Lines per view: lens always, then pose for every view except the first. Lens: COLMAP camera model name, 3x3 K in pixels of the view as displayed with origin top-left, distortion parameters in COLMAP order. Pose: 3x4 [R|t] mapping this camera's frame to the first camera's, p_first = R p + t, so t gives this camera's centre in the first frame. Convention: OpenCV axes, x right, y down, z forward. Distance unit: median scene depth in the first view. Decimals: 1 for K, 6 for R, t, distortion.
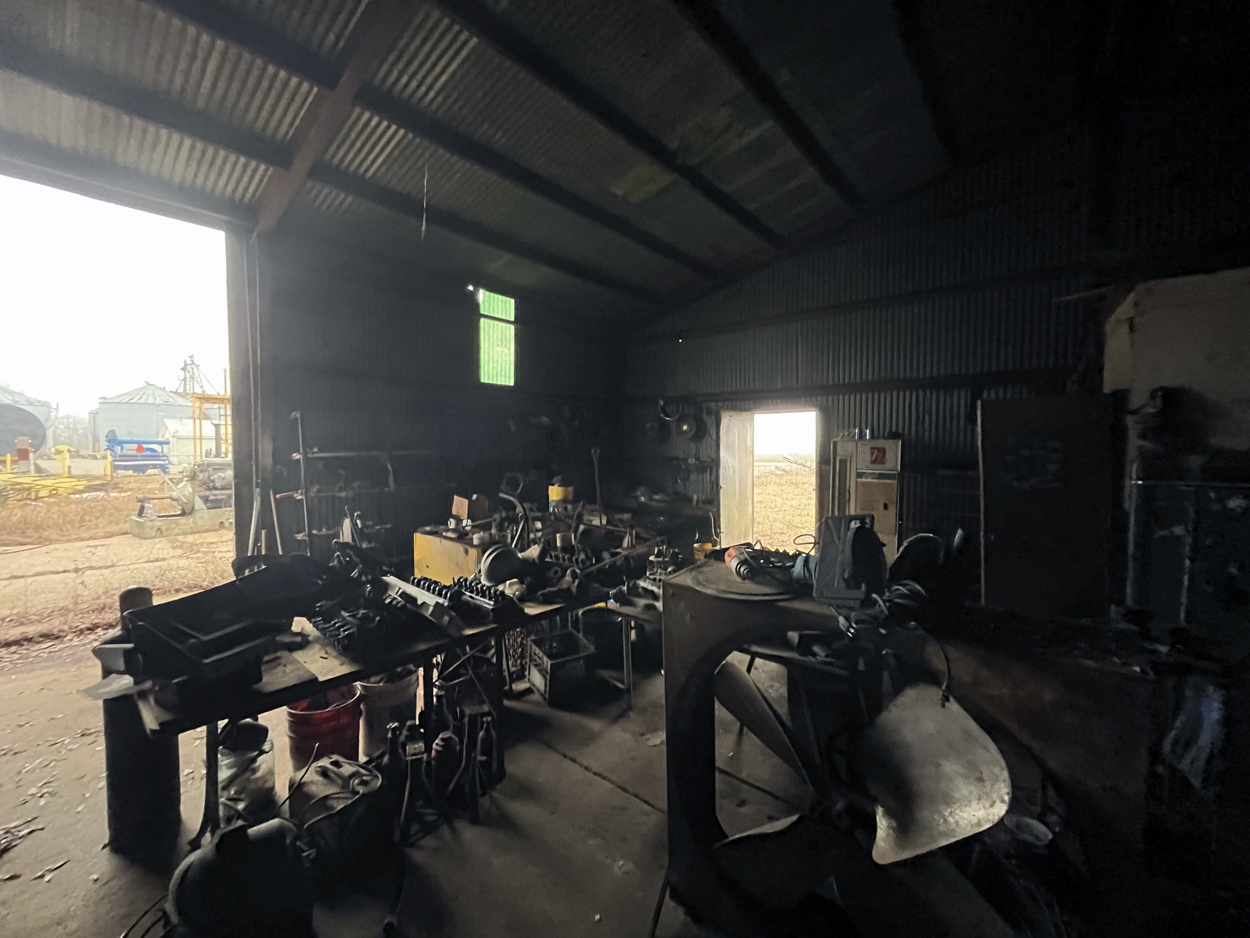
lens RADIAL K [[499.7, 0, 624.0], [0, 499.7, 467.1], [0, 0, 1]] dist [-0.003213, -0.000421]
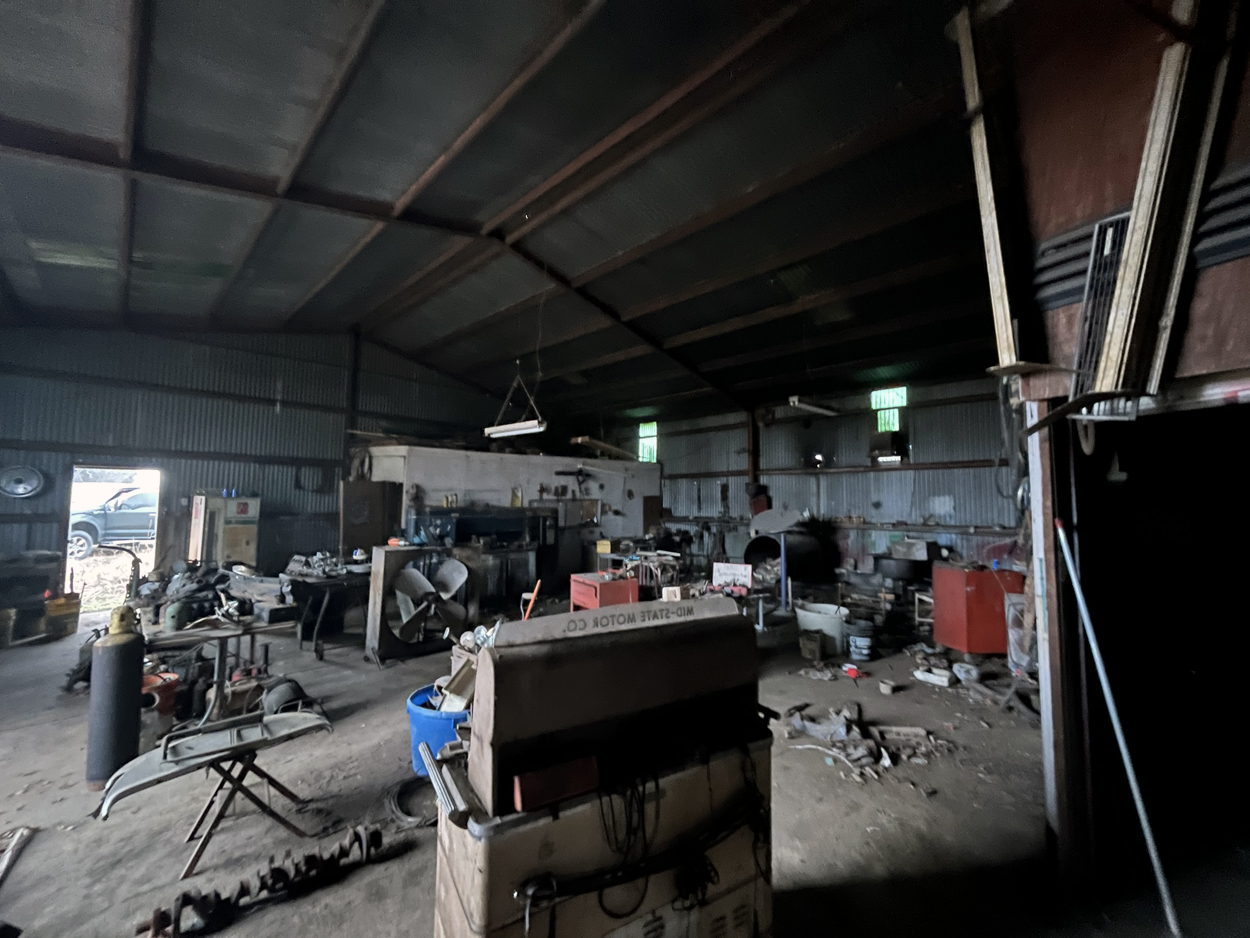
lens RADIAL K [[499.7, 0, 625.1], [0, 499.7, 468.1], [0, 0, 1]] dist [-0.003213, -0.000421]
pose [[0.066510, 0.072442, 0.995153, -0.867143], [0.025184, 0.996921, -0.074254, -0.003336], [-0.997468, 0.030000, 0.064481, -0.206194]]
